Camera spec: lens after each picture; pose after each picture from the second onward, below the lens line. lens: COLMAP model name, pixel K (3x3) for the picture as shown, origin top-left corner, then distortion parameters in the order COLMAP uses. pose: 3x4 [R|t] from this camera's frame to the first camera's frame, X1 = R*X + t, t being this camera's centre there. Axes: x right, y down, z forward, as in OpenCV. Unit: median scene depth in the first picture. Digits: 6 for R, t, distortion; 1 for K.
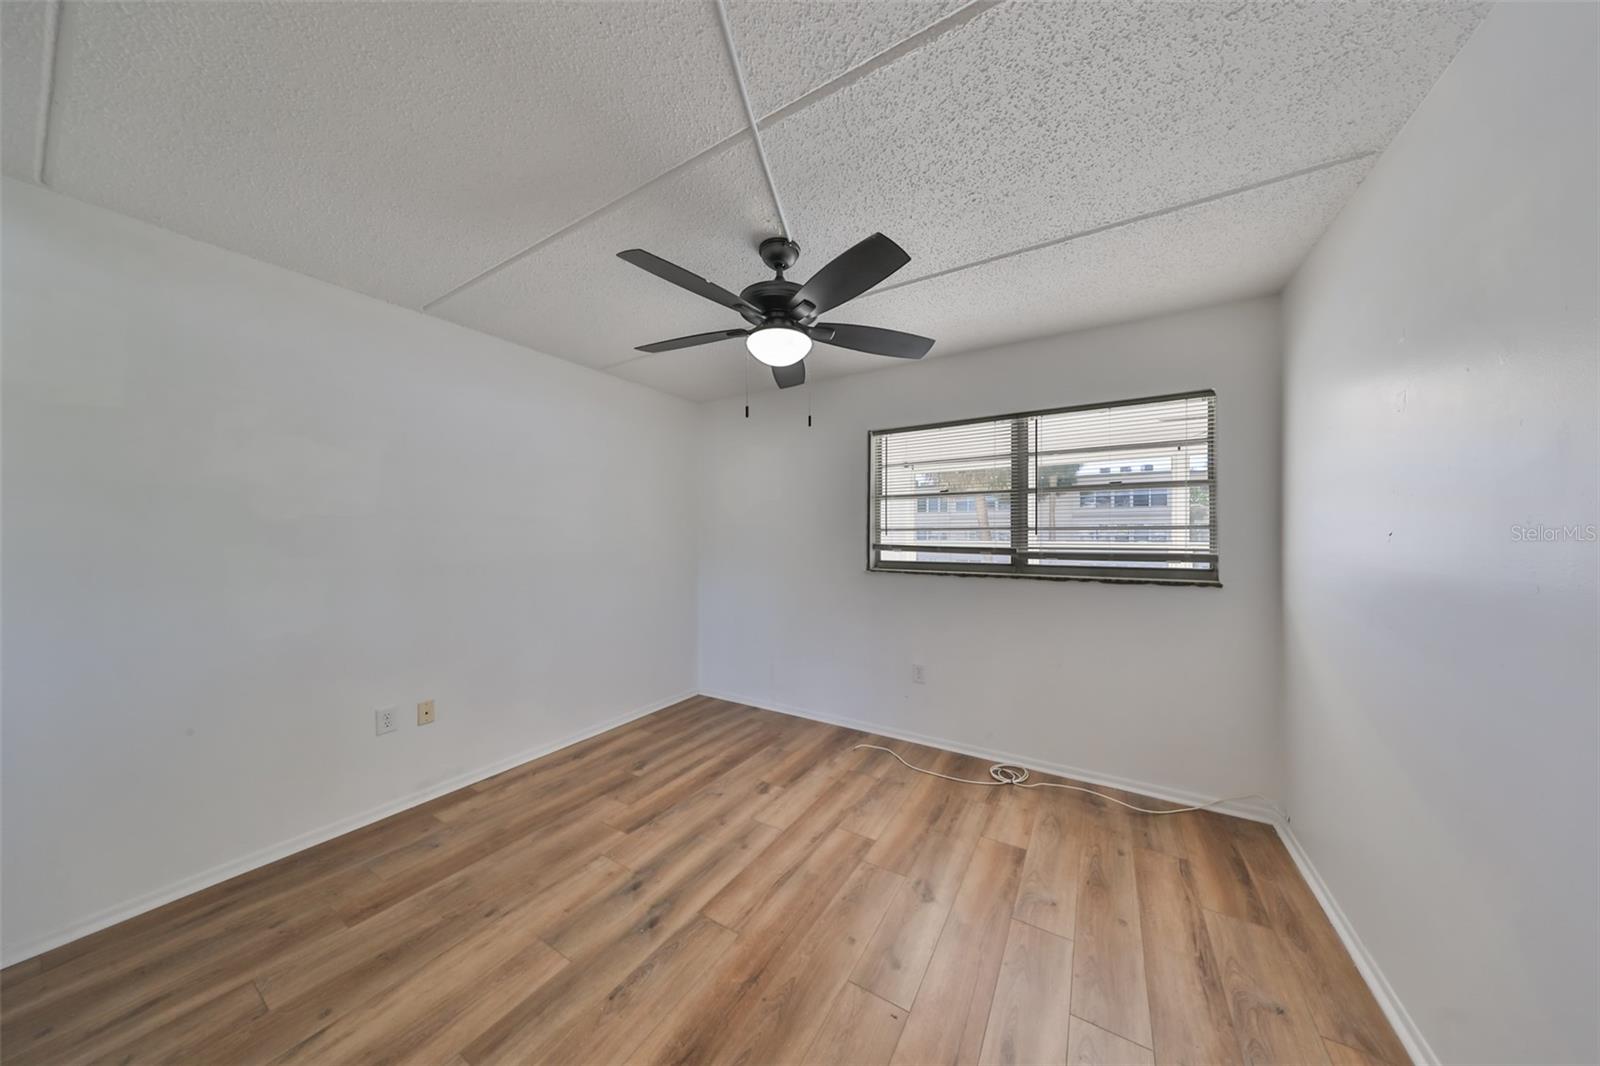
lens RADIAL K [[490.9, 0, 800.0], [0, 490.9, 533.0], [0, 0, 1]] dist [0.003631, 0.000158]
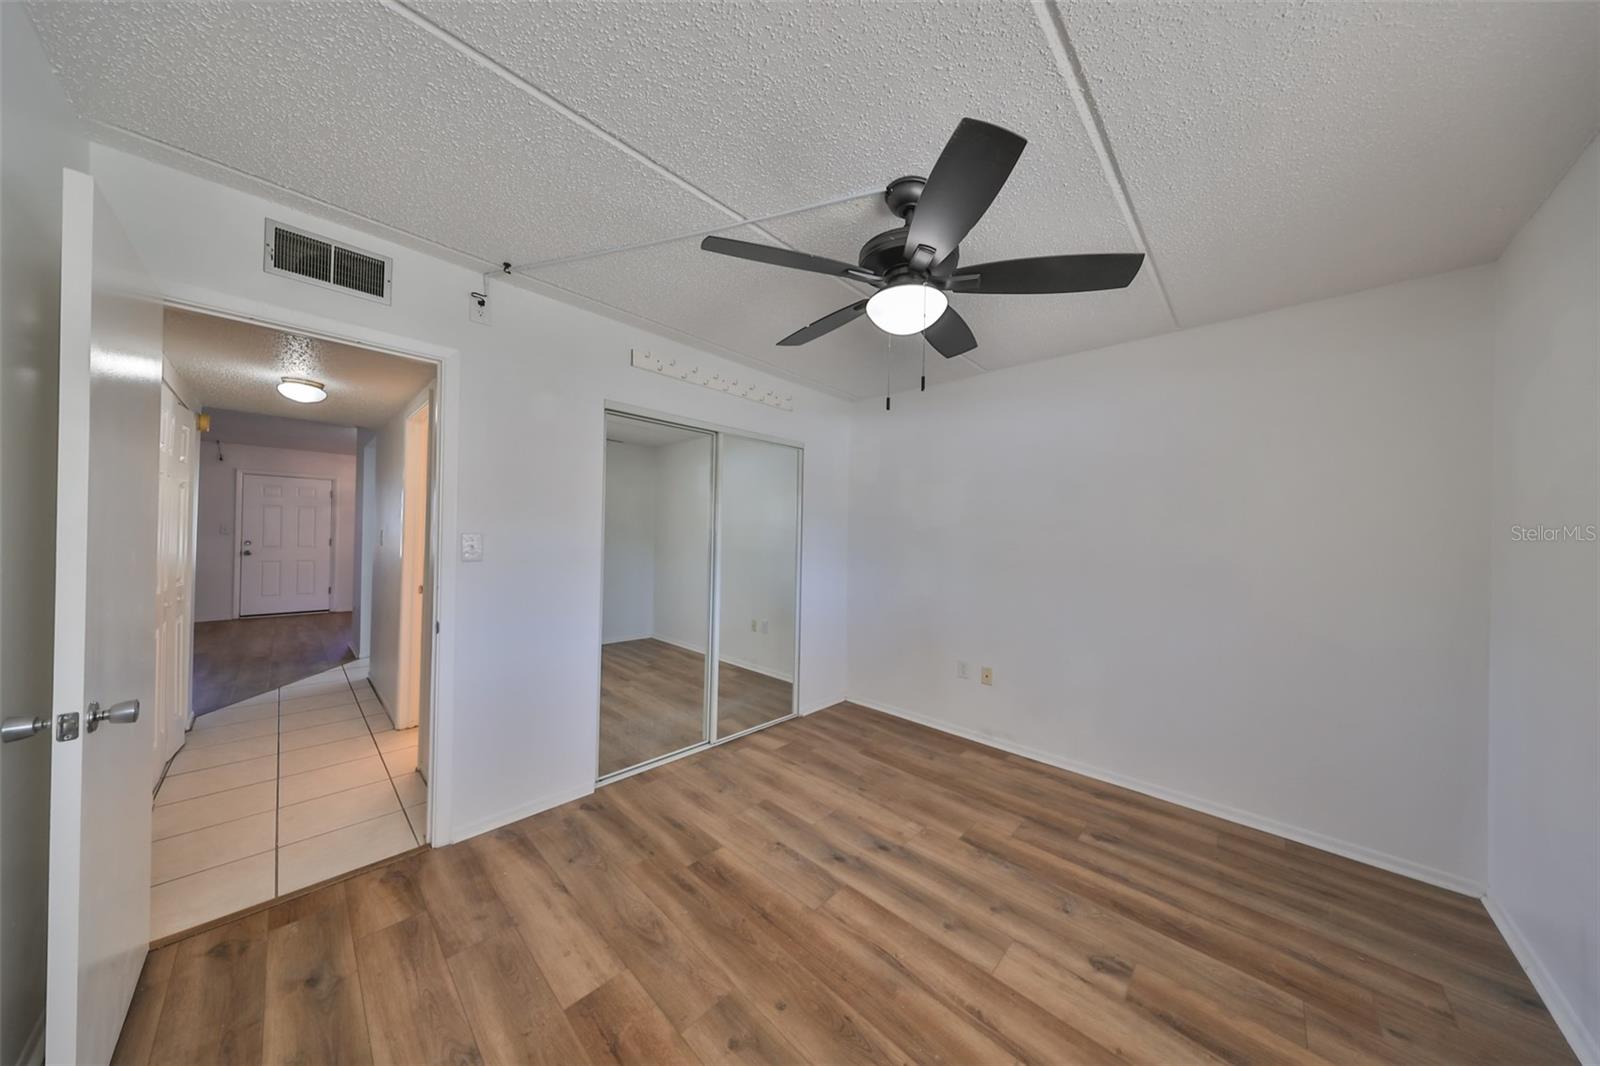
lens RADIAL K [[490.9, 0, 800.0], [0, 490.9, 533.0], [0, 0, 1]] dist [0.003631, 0.000158]
pose [[-0.205455, -0.010225, -0.978613, 0.735846], [-0.015280, 0.999857, -0.007239, 0.004531], [0.978547, 0.013466, -0.205582, 0.927765]]
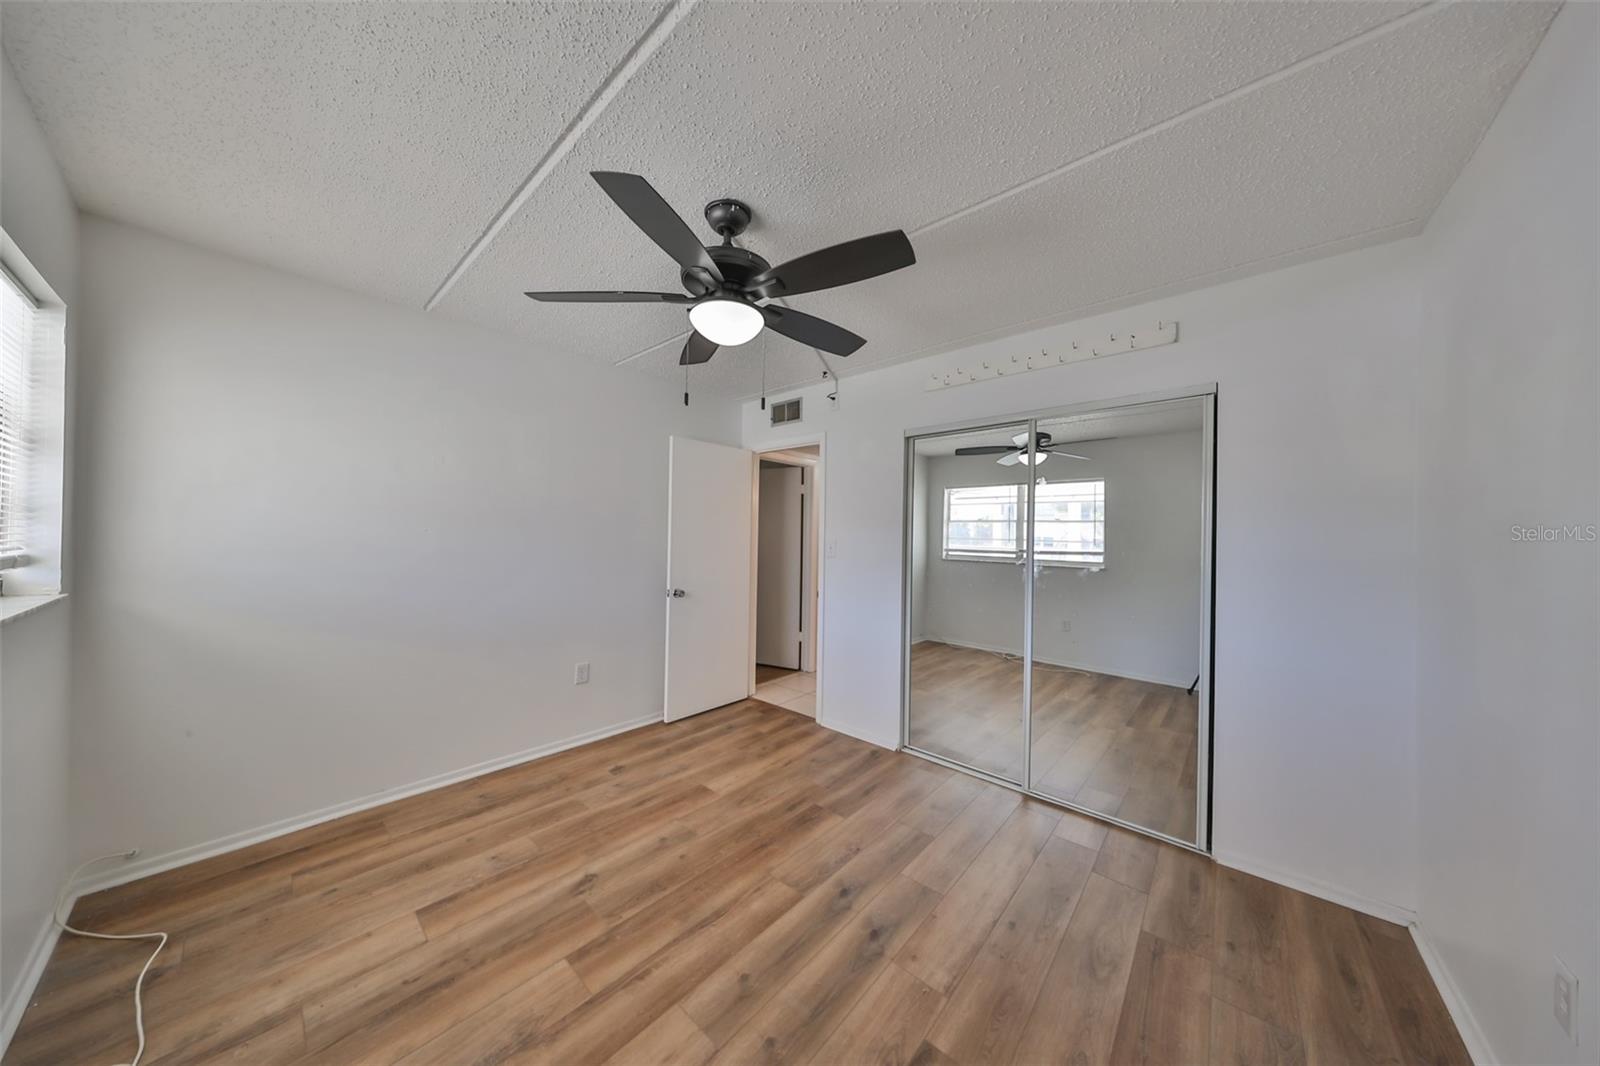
lens RADIAL K [[488.7, 0, 807.0], [0, 488.7, 535.8], [0, 0, 1]] dist [0.000303, 0.000027]
pose [[-0.987234, -0.017286, 0.158338, -0.304710], [-0.019221, 0.999758, -0.010698, 0.010916], [-0.158115, -0.013604, -0.987327, 1.700348]]
